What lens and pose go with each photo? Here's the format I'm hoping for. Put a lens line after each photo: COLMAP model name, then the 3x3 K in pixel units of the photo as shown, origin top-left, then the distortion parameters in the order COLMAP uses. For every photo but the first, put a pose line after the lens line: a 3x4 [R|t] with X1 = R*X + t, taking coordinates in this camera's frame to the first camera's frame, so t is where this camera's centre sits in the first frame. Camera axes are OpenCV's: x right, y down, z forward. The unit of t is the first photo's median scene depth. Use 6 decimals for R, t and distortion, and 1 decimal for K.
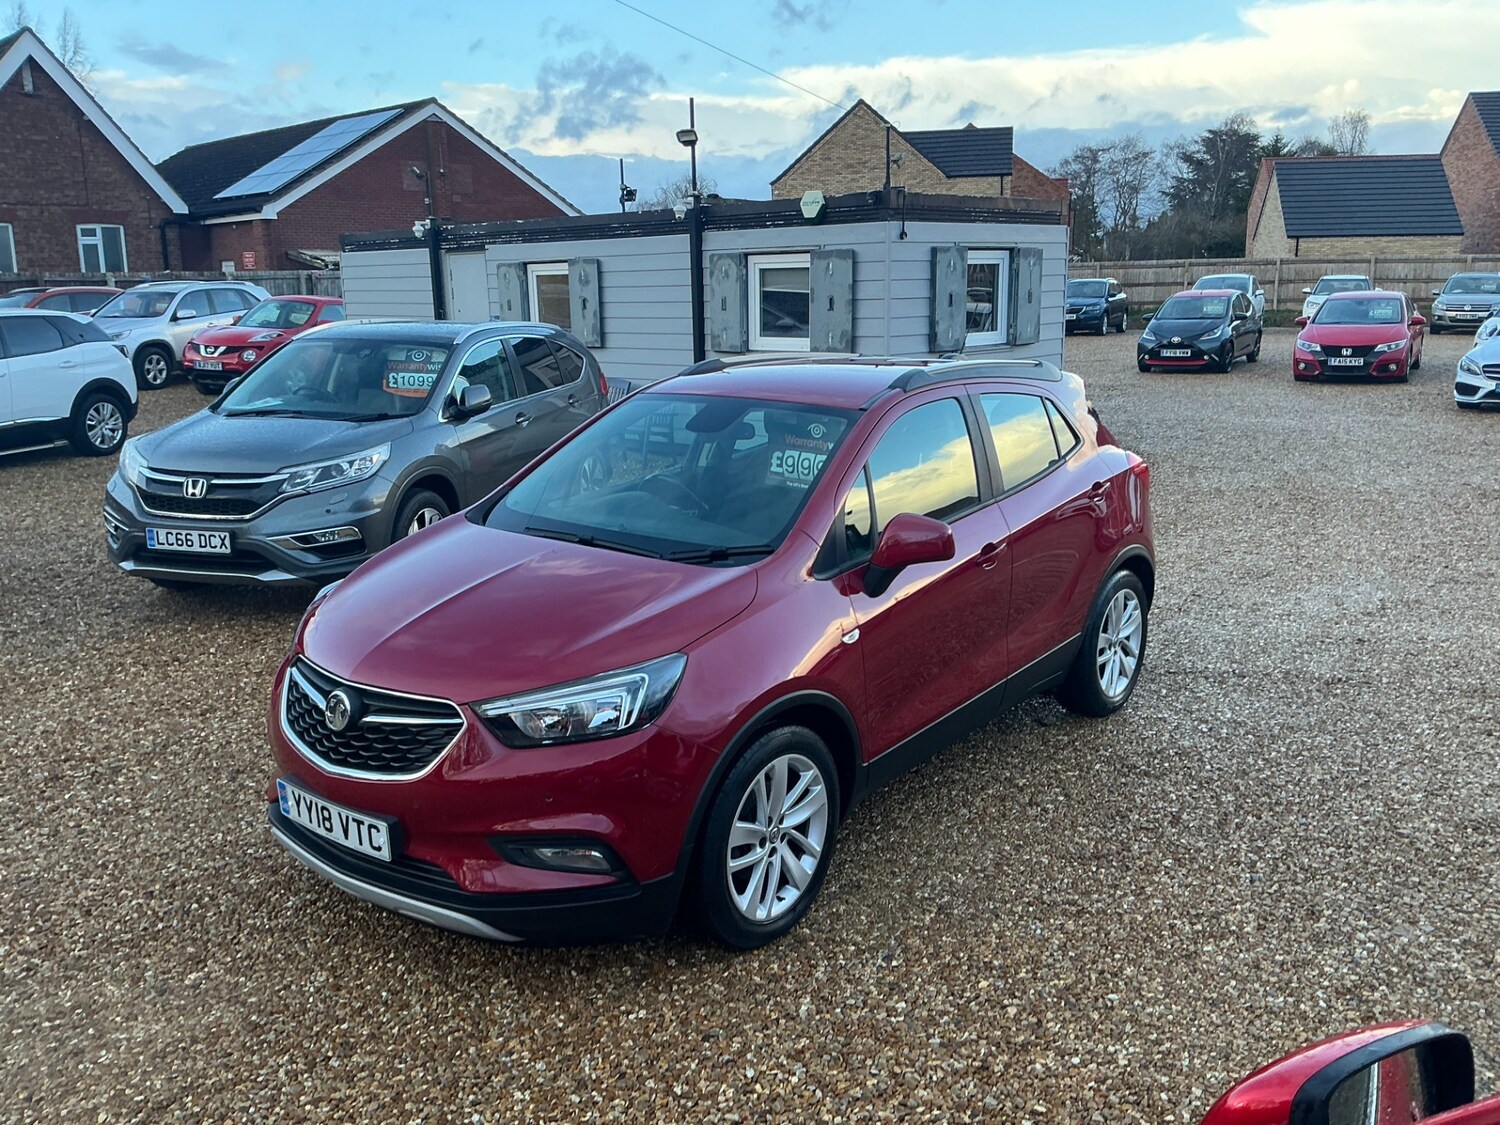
lens RADIAL K [[1261.4, 0, 744.2], [0, 1261.4, 556.5], [0, 0, 1]] dist [0.041368, -0.102657]
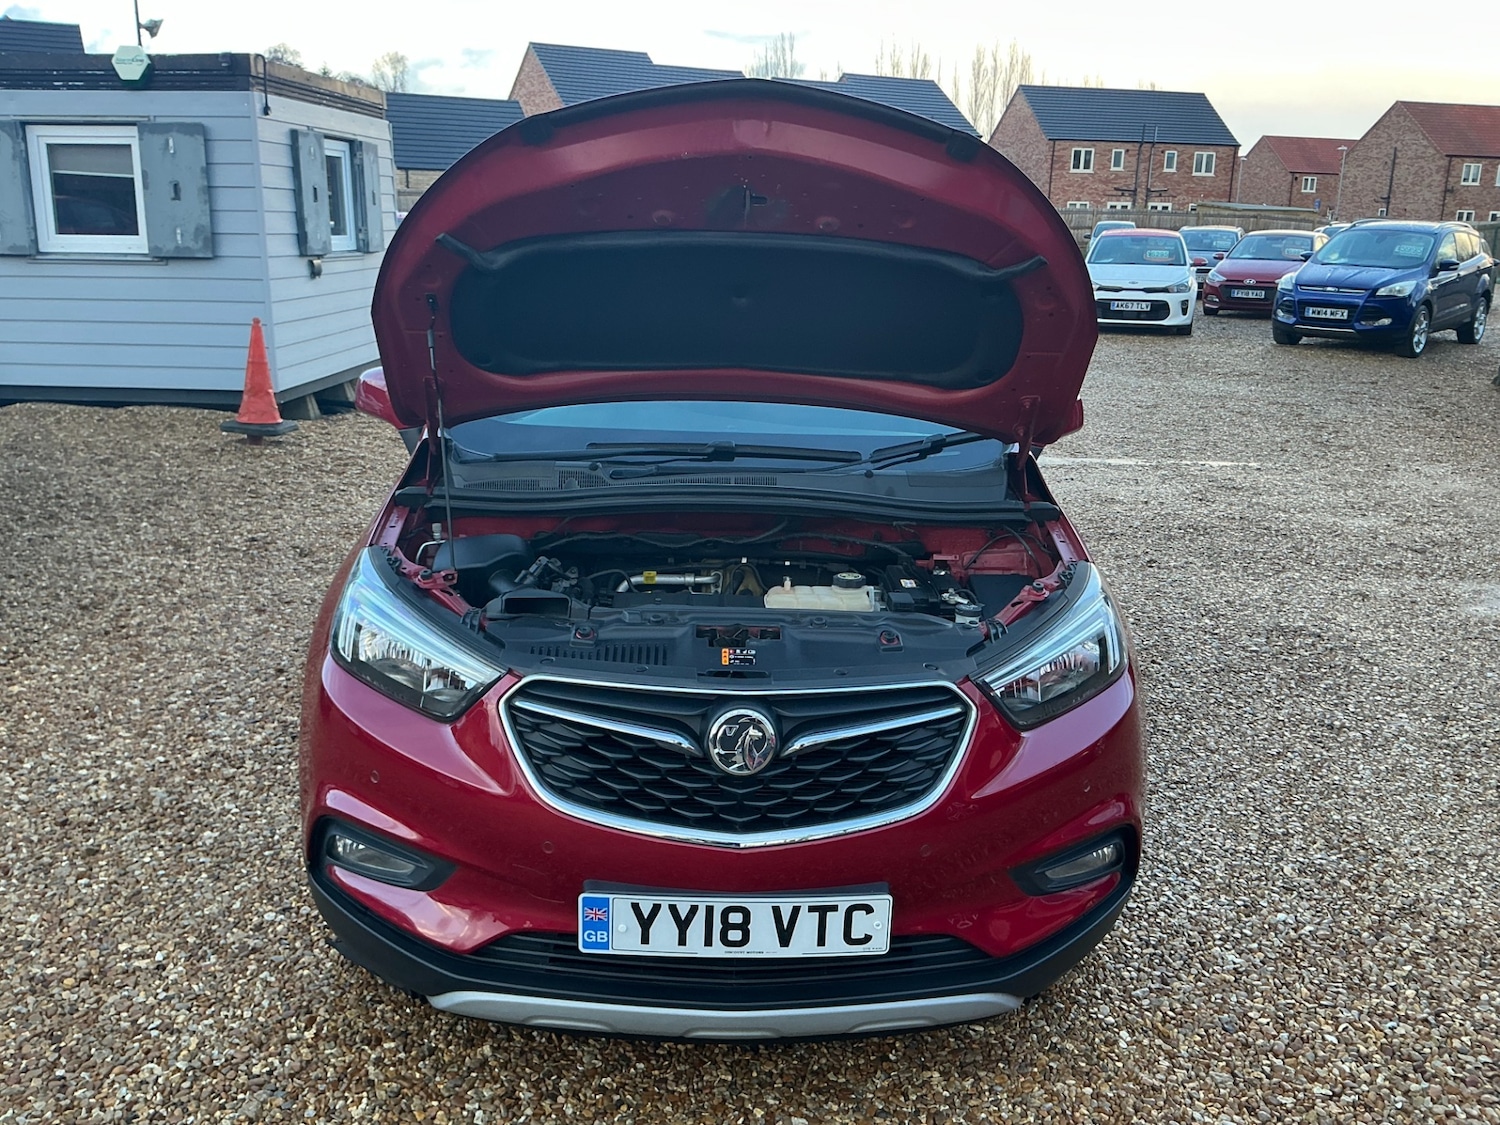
lens RADIAL K [[1261.4, 0, 752.5], [0, 1261.4, 560.6], [0, 0, 1]] dist [0.041368, -0.102657]
pose [[0.754221, -0.135819, 0.642421, -0.197634], [0.102770, 0.990733, 0.088804, -0.003860], [-0.648529, -0.000956, 0.761189, 0.158810]]
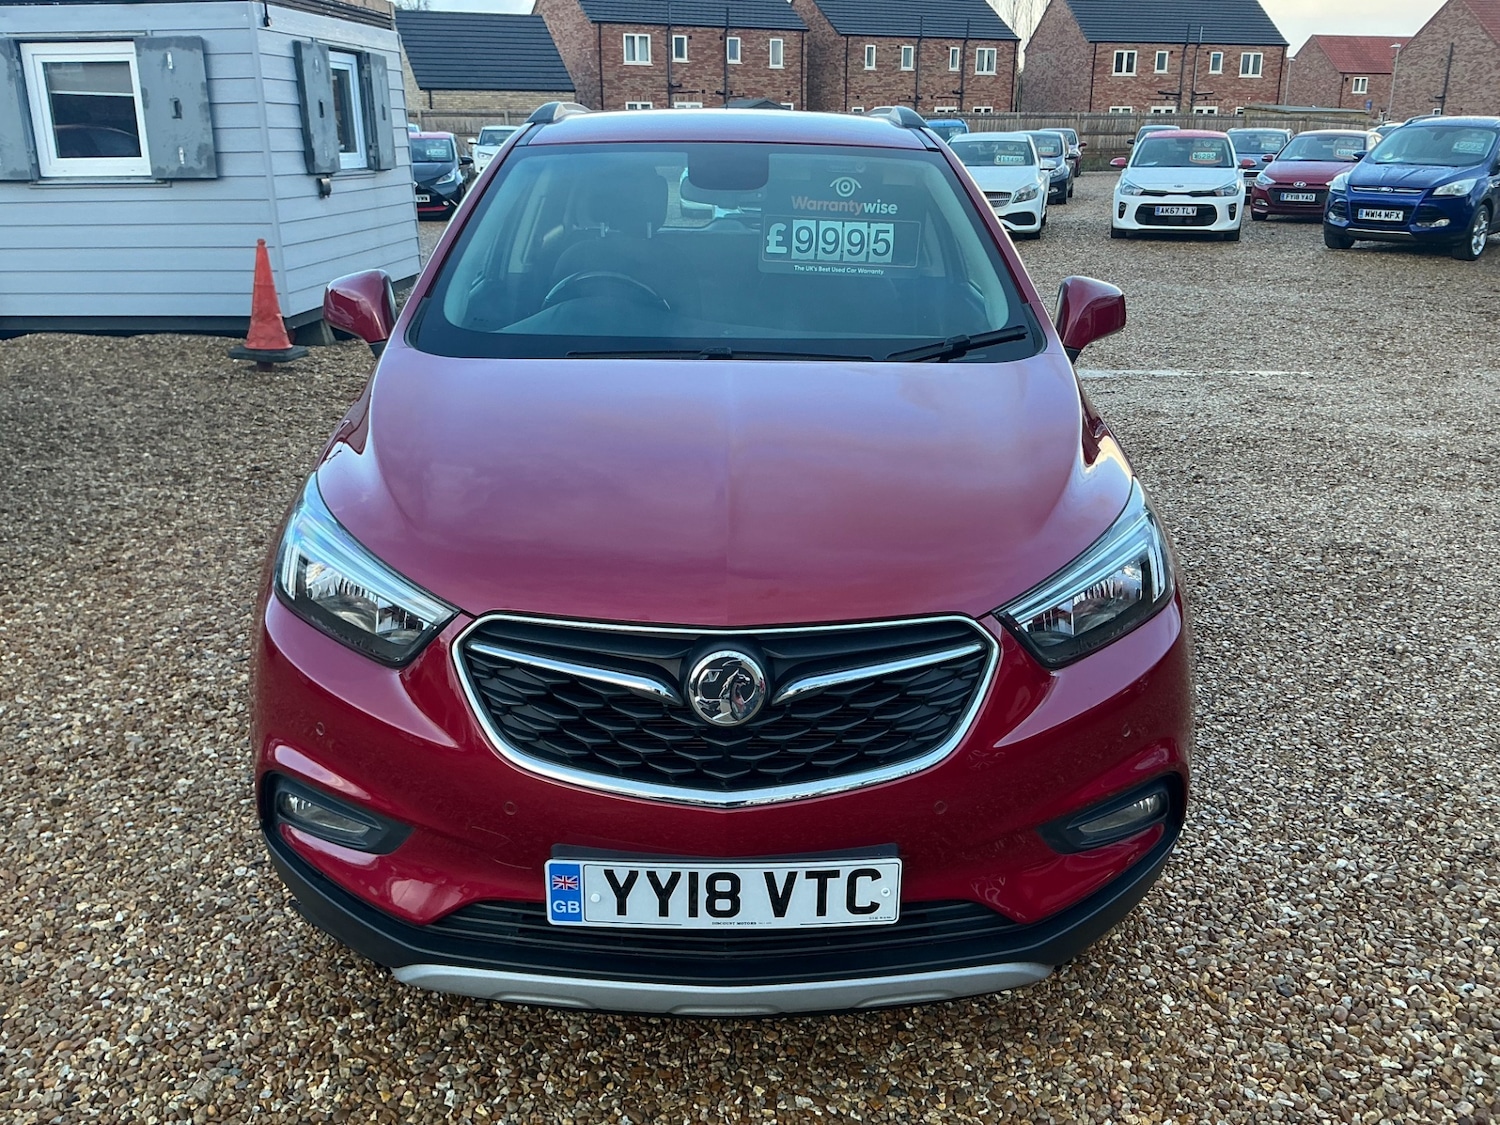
lens RADIAL K [[1261.4, 0, 748.1], [0, 1261.4, 565.0], [0, 0, 1]] dist [0.041368, -0.102657]
pose [[0.772707, -0.186898, 0.606624, -0.177968], [0.121241, 0.981532, 0.147972, -0.000456], [-0.623077, -0.040791, 0.781096, 0.172510]]
